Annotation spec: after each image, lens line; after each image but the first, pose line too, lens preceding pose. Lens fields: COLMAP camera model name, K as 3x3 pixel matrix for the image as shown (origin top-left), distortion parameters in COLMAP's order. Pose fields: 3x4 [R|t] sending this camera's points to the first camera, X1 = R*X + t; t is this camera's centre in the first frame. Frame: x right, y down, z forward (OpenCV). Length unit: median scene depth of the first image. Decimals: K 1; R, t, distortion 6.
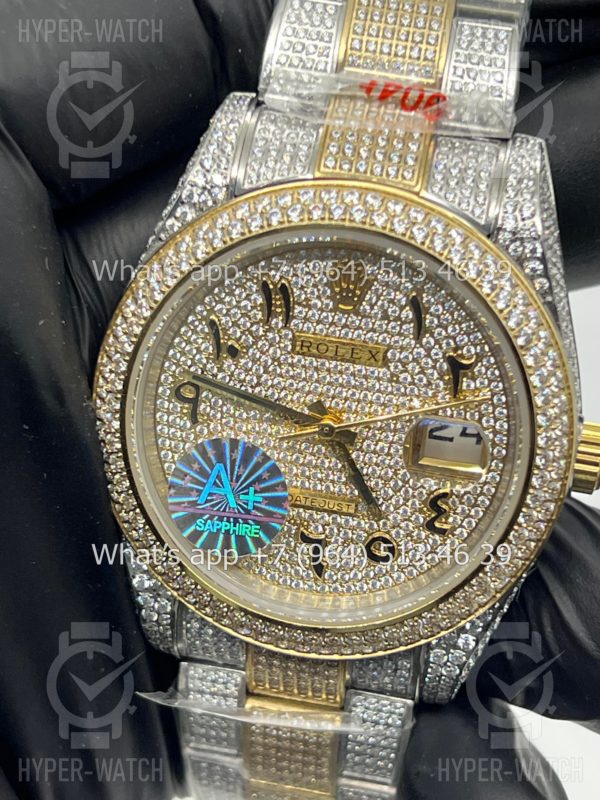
lens RADIAL K [[1831.2, 0, 300.1], [0, 1831.2, 399.6], [0, 0, 1]] dist [0.217567, 0.000000]
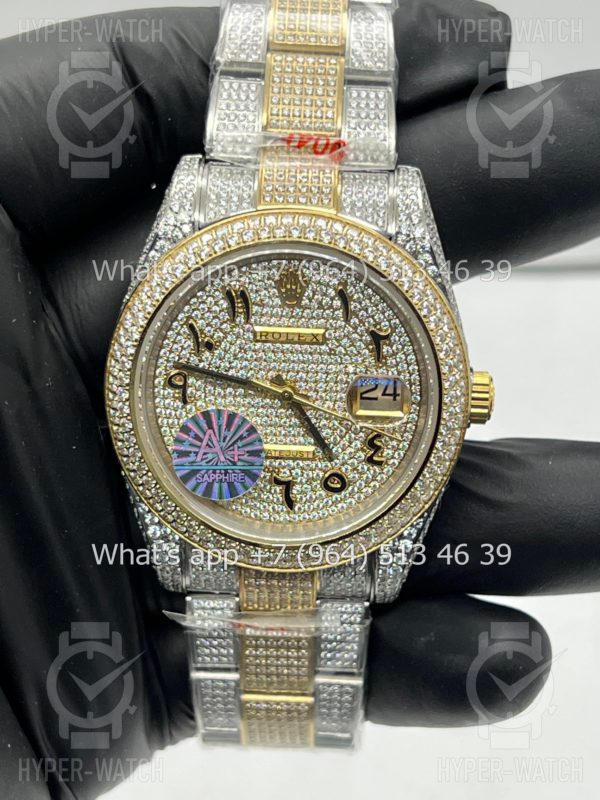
lens RADIAL K [[1831.2, 0, 307.8], [0, 1831.2, 399.7], [0, 0, 1]] dist [0.217567, 0.000000]
pose [[0.988381, -0.106532, 0.108416, -0.114319], [0.113740, 0.991536, -0.062609, 0.103904], [-0.100828, 0.074213, 0.992132, -0.322533]]
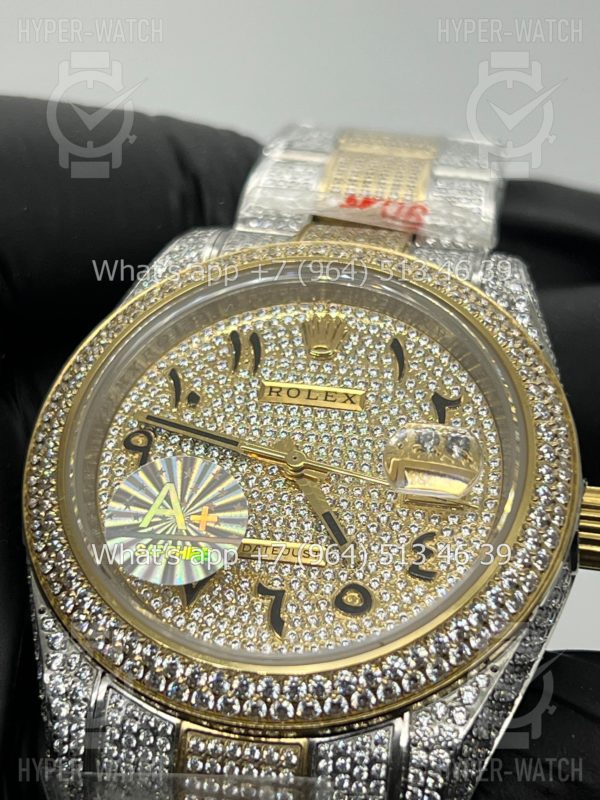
lens RADIAL K [[1831.2, 0, 301.7], [0, 1831.2, 400.3], [0, 0, 1]] dist [0.217567, 0.000000]
pose [[0.998585, 0.052219, 0.010106, 0.007193], [-0.032135, 0.743741, -0.667695, 0.574841], [-0.042383, 0.666425, 0.744366, 0.326274]]
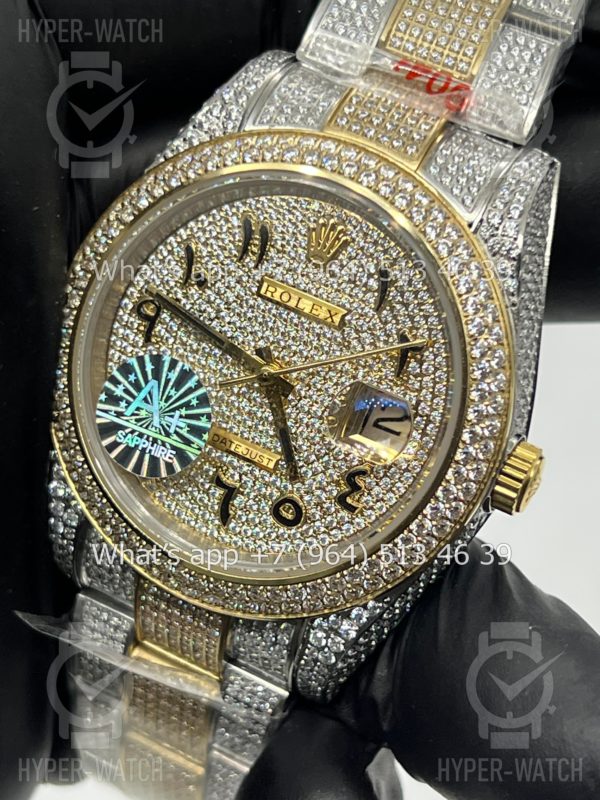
lens RADIAL K [[1831.2, 0, 299.0], [0, 1831.2, 402.5], [0, 0, 1]] dist [0.217567, 0.000000]
pose [[0.954845, 0.260293, -0.143244, 0.175992], [-0.277970, 0.952889, -0.121386, 0.144661], [0.104899, 0.155722, 0.982215, 0.028702]]
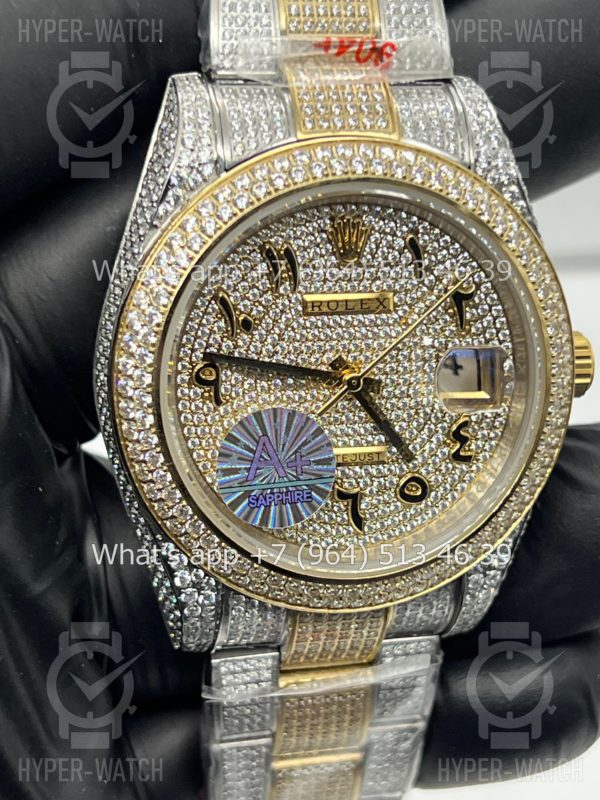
lens RADIAL K [[1831.2, 0, 296.1], [0, 1831.2, 399.7], [0, 0, 1]] dist [0.217567, 0.000000]
pose [[0.916593, -0.191878, 0.350770, -0.370125], [0.205847, 0.978581, -0.002592, 0.021664], [-0.342760, 0.074581, 0.936458, 0.058851]]
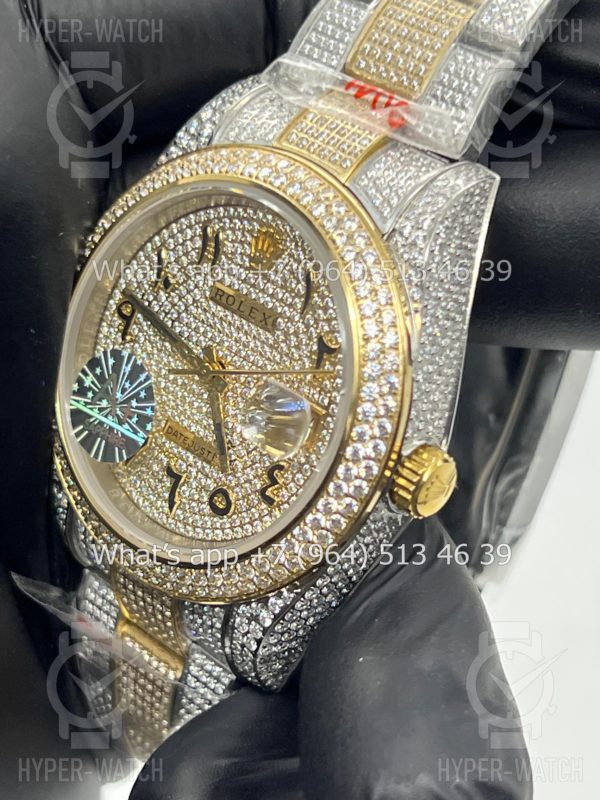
lens RADIAL K [[1831.2, 0, 293.0], [0, 1831.2, 420.7], [0, 0, 1]] dist [0.217567, 0.000000]
pose [[0.836843, 0.300485, -0.457604, 0.546399], [-0.358026, 0.932755, -0.042247, 0.068415], [0.414138, 0.199188, 0.888152, 0.082941]]
